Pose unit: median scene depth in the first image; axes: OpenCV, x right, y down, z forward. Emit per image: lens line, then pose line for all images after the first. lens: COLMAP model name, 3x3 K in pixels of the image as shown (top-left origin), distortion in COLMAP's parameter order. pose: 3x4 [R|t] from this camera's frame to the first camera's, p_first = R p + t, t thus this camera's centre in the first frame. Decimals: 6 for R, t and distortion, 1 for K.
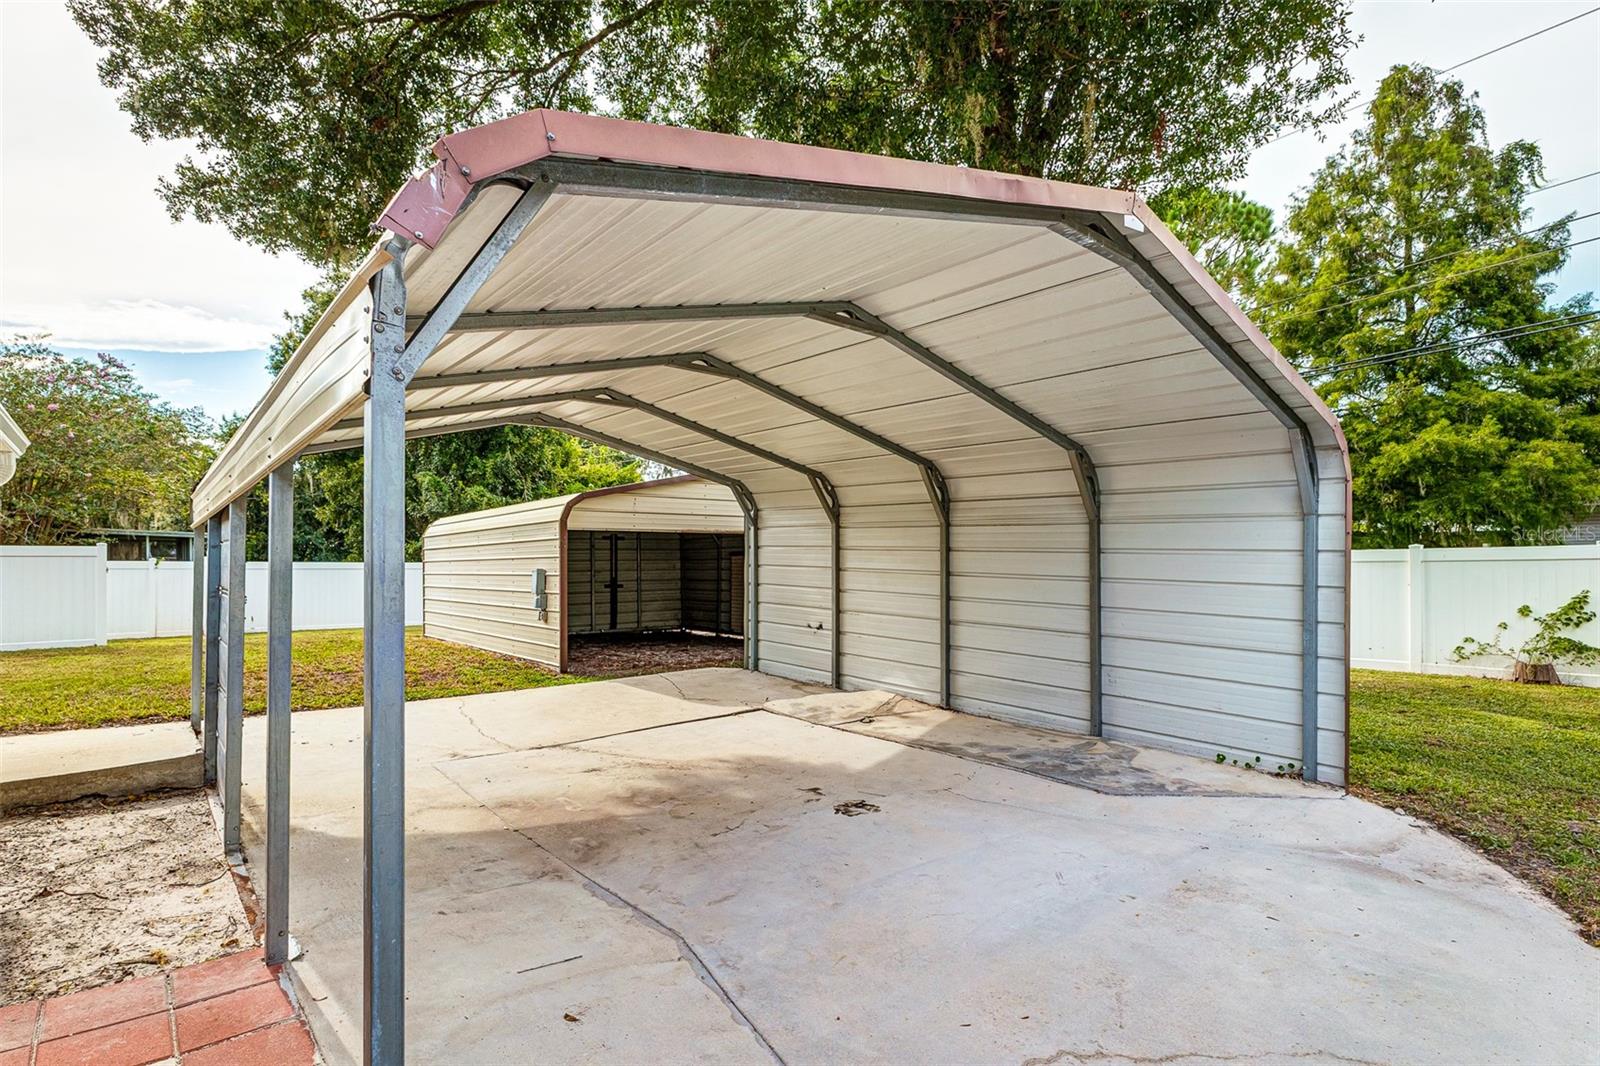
lens RADIAL K [[809.9, 0, 799.8], [0, 809.9, 562.4], [0, 0, 1]] dist [0.000903, -0.000084]
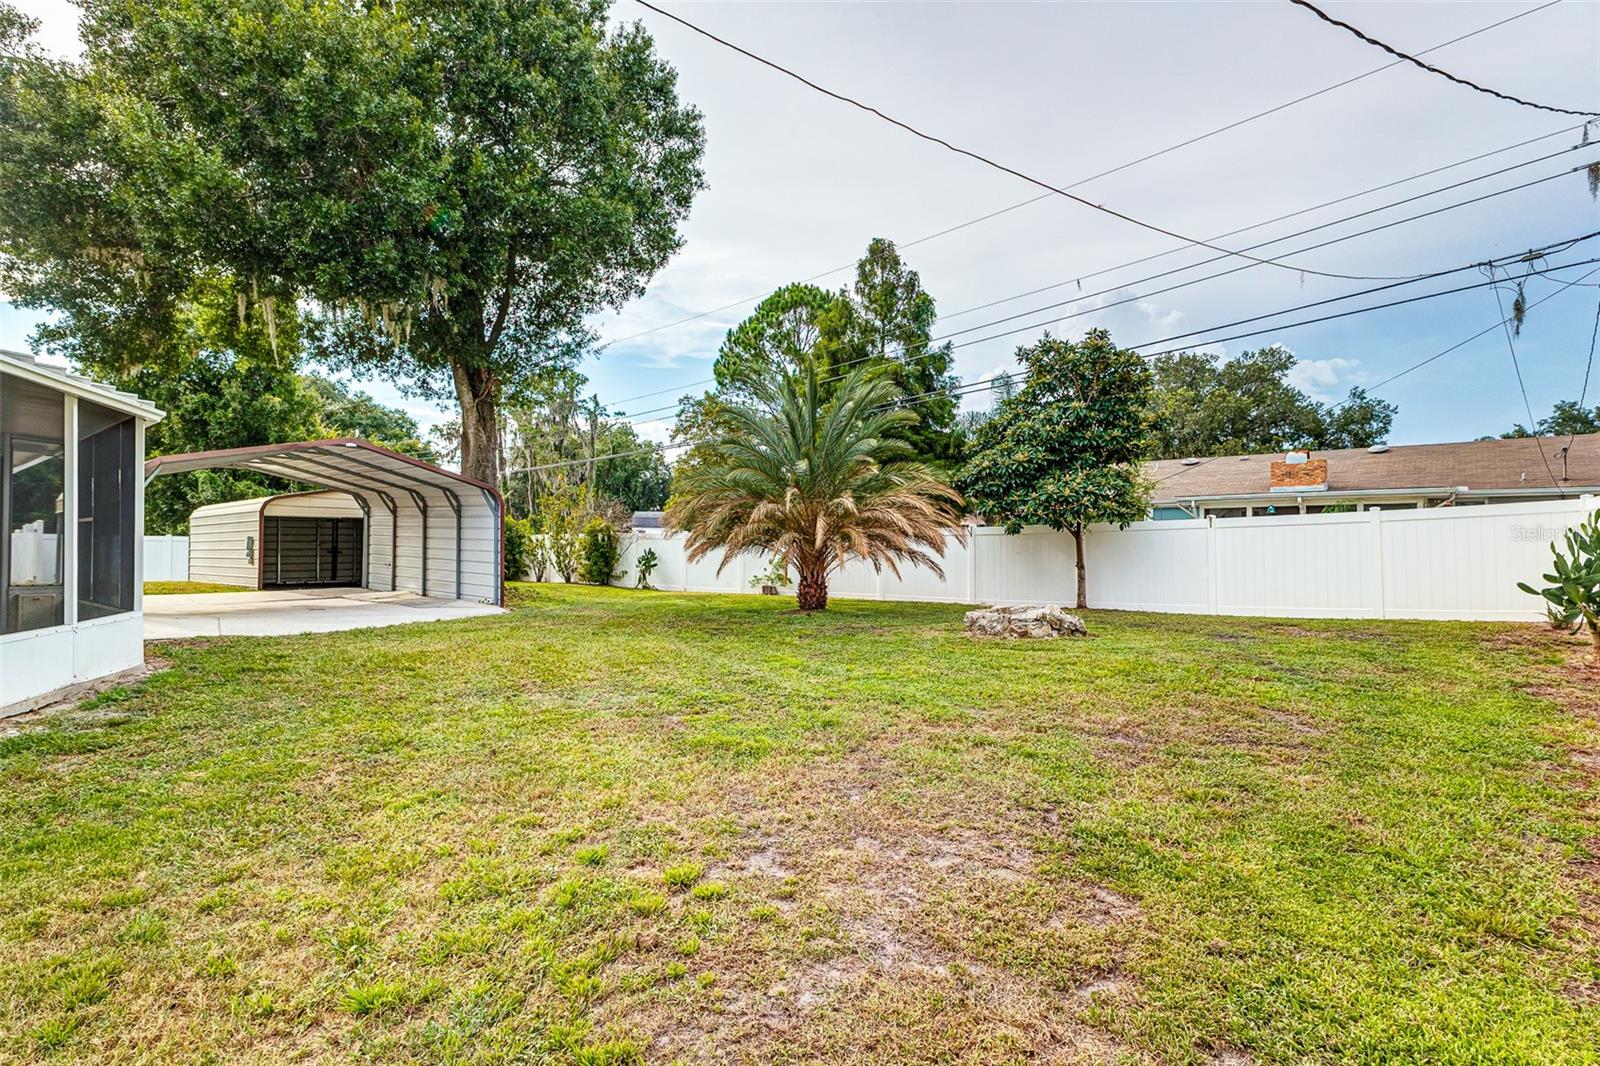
lens RADIAL K [[781.3, 0, 800.0], [0, 781.3, 533.0], [0, 0, 1]] dist [-0.001216, -0.000386]
pose [[0.981644, 0.012095, 0.190341, 0.604191], [-0.008334, 0.999754, -0.020546, 0.027711], [-0.190543, 0.018582, 0.981503, -1.047173]]
